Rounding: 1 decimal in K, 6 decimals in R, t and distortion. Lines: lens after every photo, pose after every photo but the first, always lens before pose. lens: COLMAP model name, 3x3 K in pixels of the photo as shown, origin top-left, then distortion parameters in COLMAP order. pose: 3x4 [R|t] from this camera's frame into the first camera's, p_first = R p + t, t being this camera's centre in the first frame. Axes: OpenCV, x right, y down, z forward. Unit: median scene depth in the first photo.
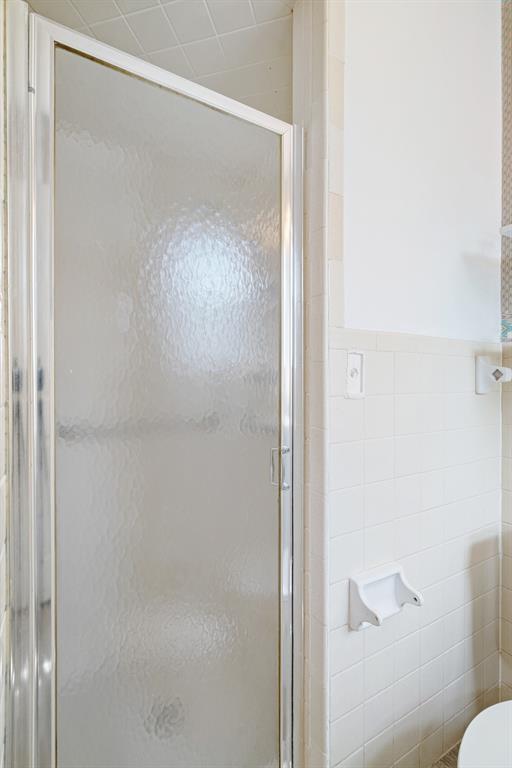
lens RADIAL K [[349.4, 0, 263.3], [0, 349.4, 383.3], [0, 0, 1]] dist [-0.000428, 0.002442]
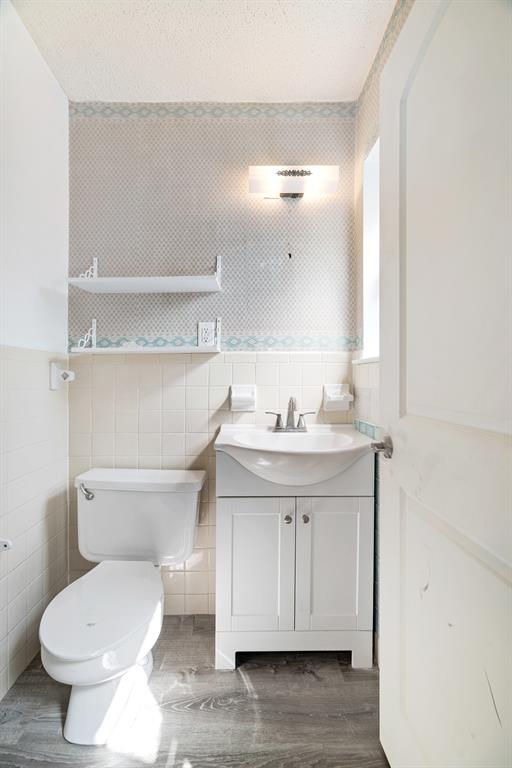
lens RADIAL K [[349.4, 0, 260.6], [0, 349.4, 383.2], [0, 0, 1]] dist [-0.000428, 0.002442]
pose [[0.465209, -0.005349, 0.885185, -0.218555], [0.002499, 0.999986, 0.004730, -0.000904], [-0.885197, 0.000012, 0.465216, -0.362712]]
